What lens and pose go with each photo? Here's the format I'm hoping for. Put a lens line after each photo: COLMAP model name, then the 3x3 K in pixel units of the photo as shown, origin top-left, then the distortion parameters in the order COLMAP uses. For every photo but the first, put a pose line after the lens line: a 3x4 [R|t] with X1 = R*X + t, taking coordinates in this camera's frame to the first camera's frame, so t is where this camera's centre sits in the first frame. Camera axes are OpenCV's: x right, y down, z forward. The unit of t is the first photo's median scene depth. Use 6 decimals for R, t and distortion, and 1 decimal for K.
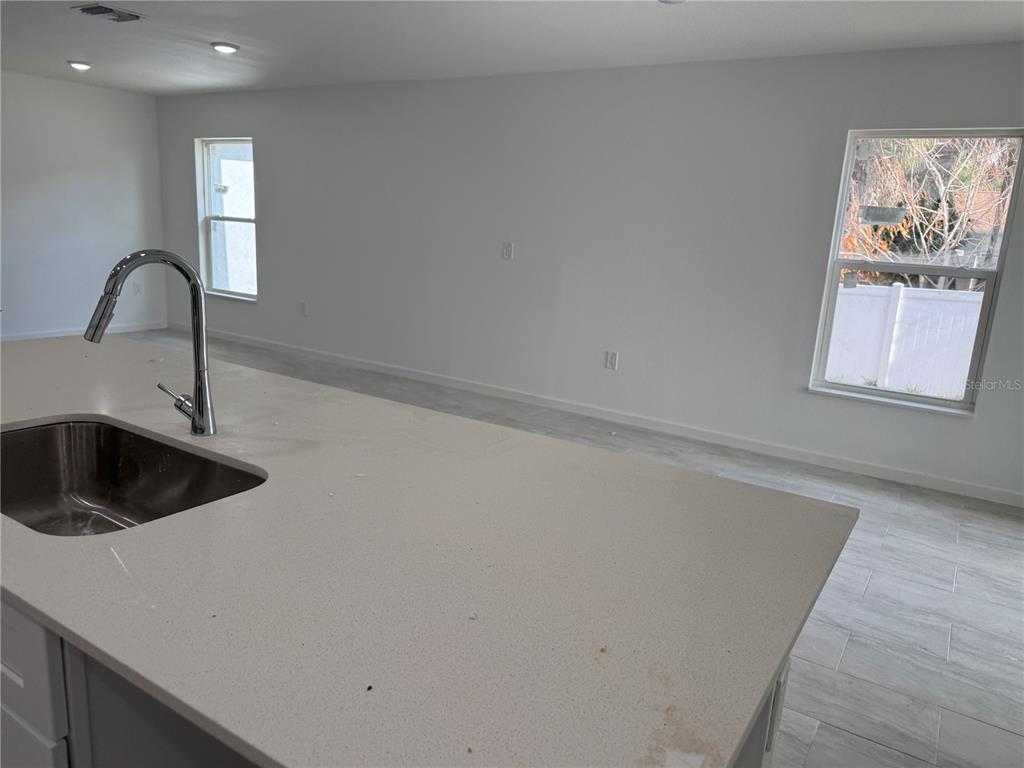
lens RADIAL K [[728.9, 0, 502.0], [0, 728.9, 387.8], [0, 0, 1]] dist [0.007798, -0.001235]
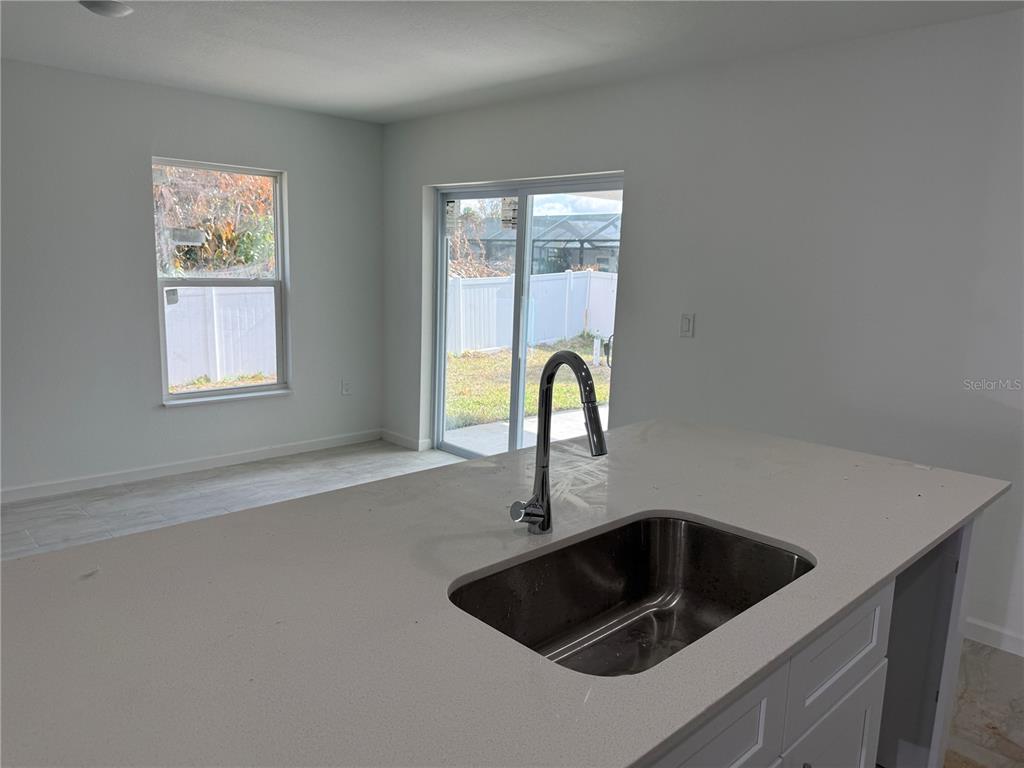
lens RADIAL K [[728.9, 0, 501.6], [0, 728.9, 381.9], [0, 0, 1]] dist [0.007798, -0.001235]
pose [[0.228802, -0.199801, 0.952748, -0.476692], [0.206734, 0.966359, 0.153009, -0.095586], [-0.951268, 0.161956, 0.262410, 0.298259]]
